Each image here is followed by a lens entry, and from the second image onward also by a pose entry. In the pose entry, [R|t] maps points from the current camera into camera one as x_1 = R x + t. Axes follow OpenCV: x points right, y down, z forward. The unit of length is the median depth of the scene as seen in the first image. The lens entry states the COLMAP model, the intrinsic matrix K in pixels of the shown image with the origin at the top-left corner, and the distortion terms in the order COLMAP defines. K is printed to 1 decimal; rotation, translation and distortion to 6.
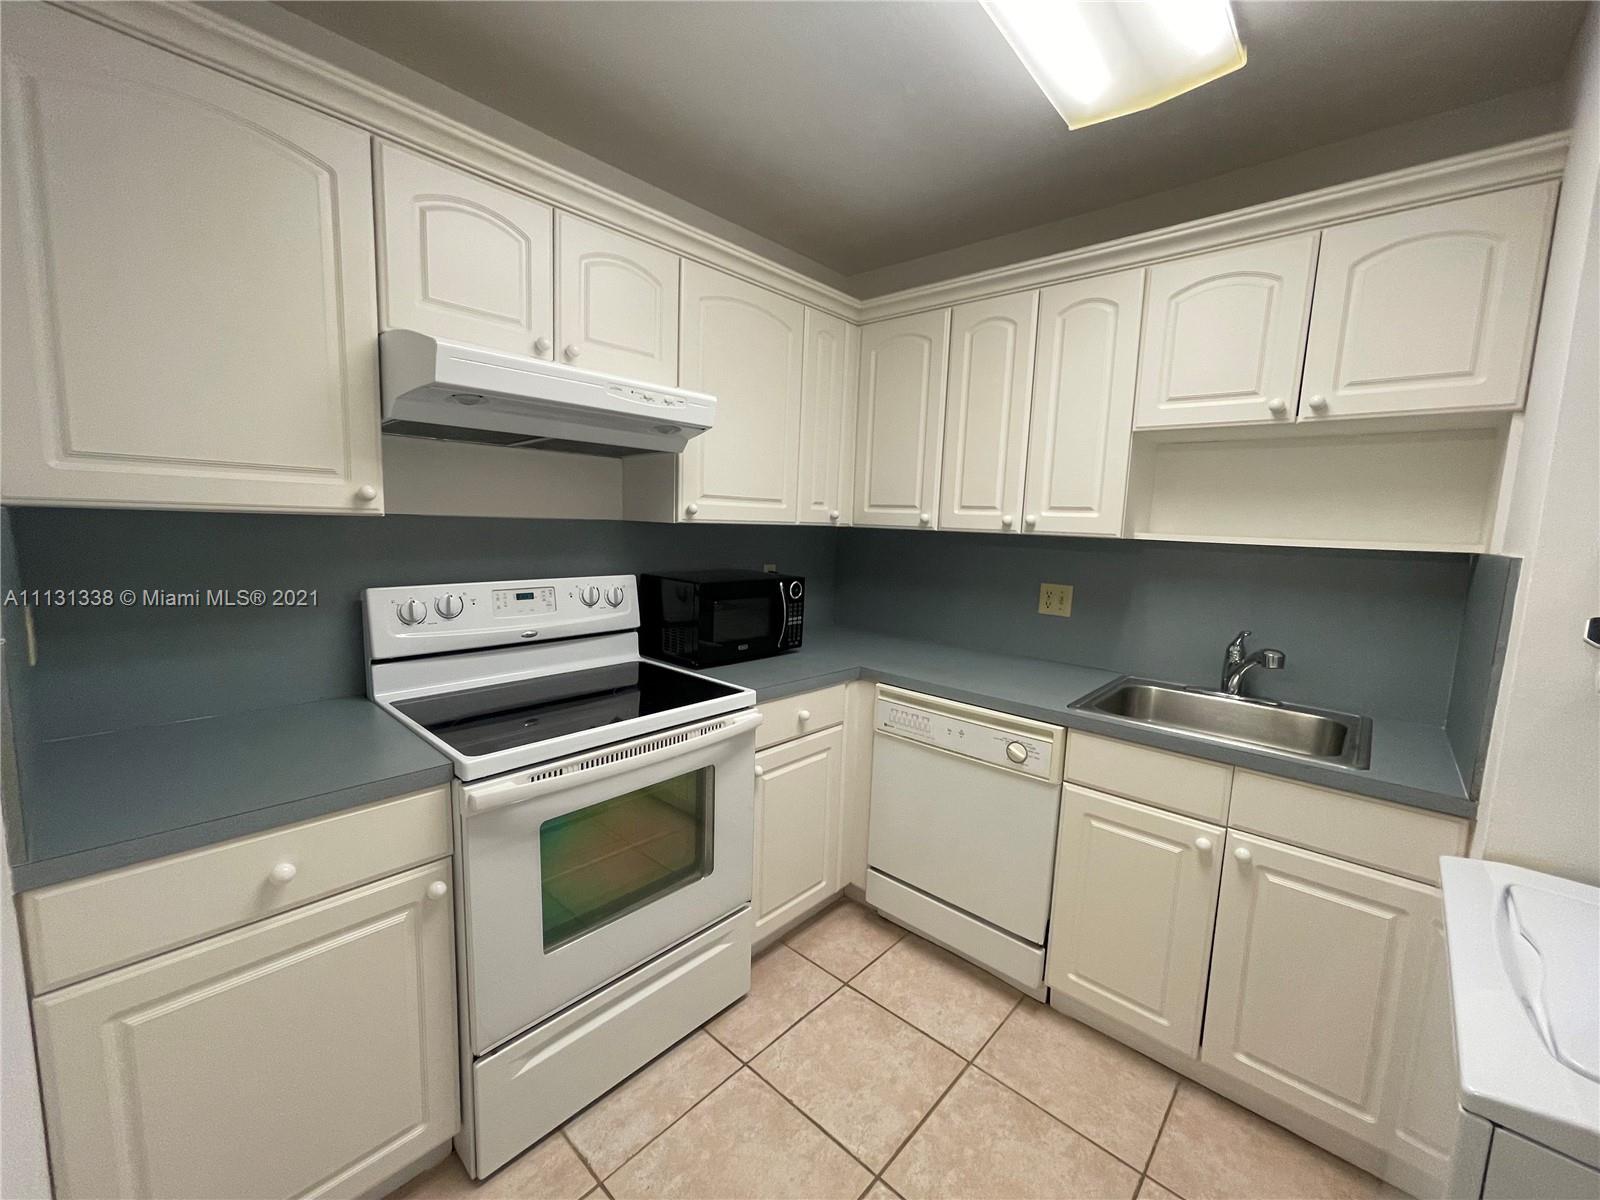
lens RADIAL K [[646.4, 0, 798.0], [0, 646.4, 601.7], [0, 0, 1]] dist [-0.003111, 0.000301]
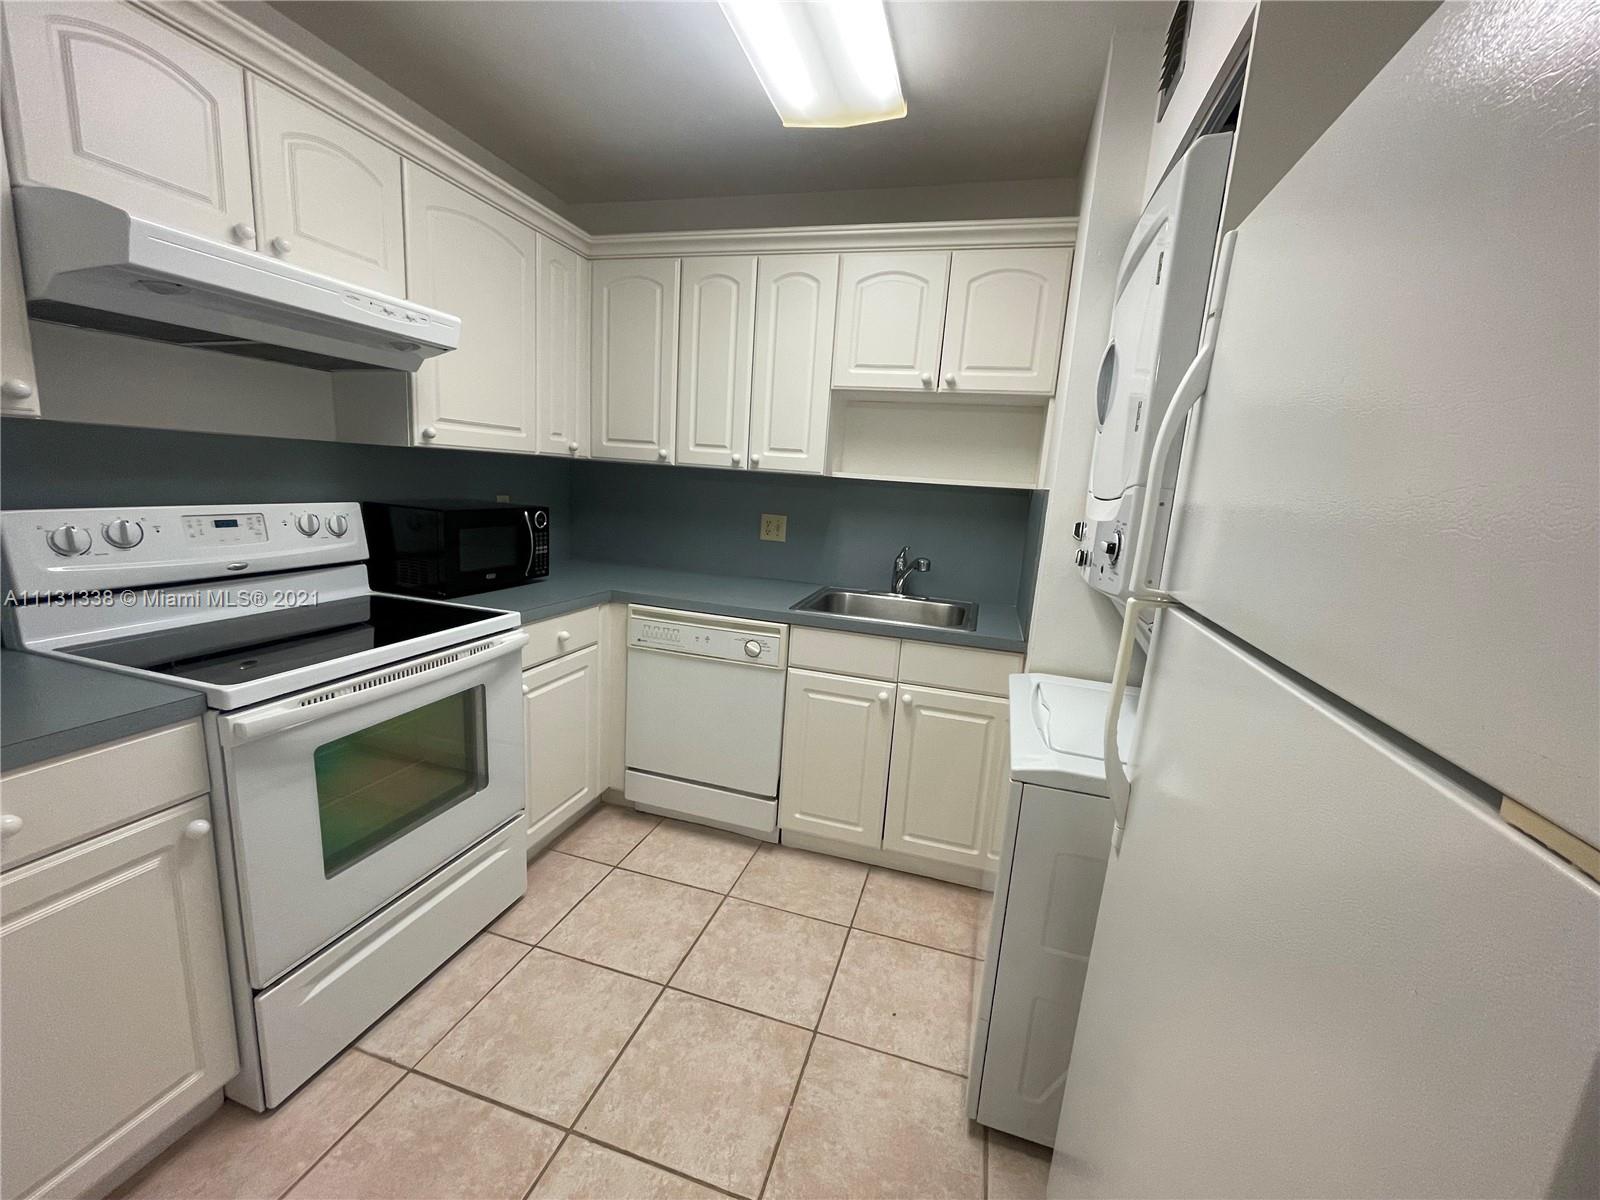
lens RADIAL K [[646.4, 0, 798.0], [0, 646.4, 601.7], [0, 0, 1]] dist [-0.003111, 0.000301]
pose [[0.901141, -0.056659, 0.429808, -0.109184], [0.019479, 0.995713, 0.090417, 0.034941], [-0.433089, -0.073106, 0.898382, -0.137753]]
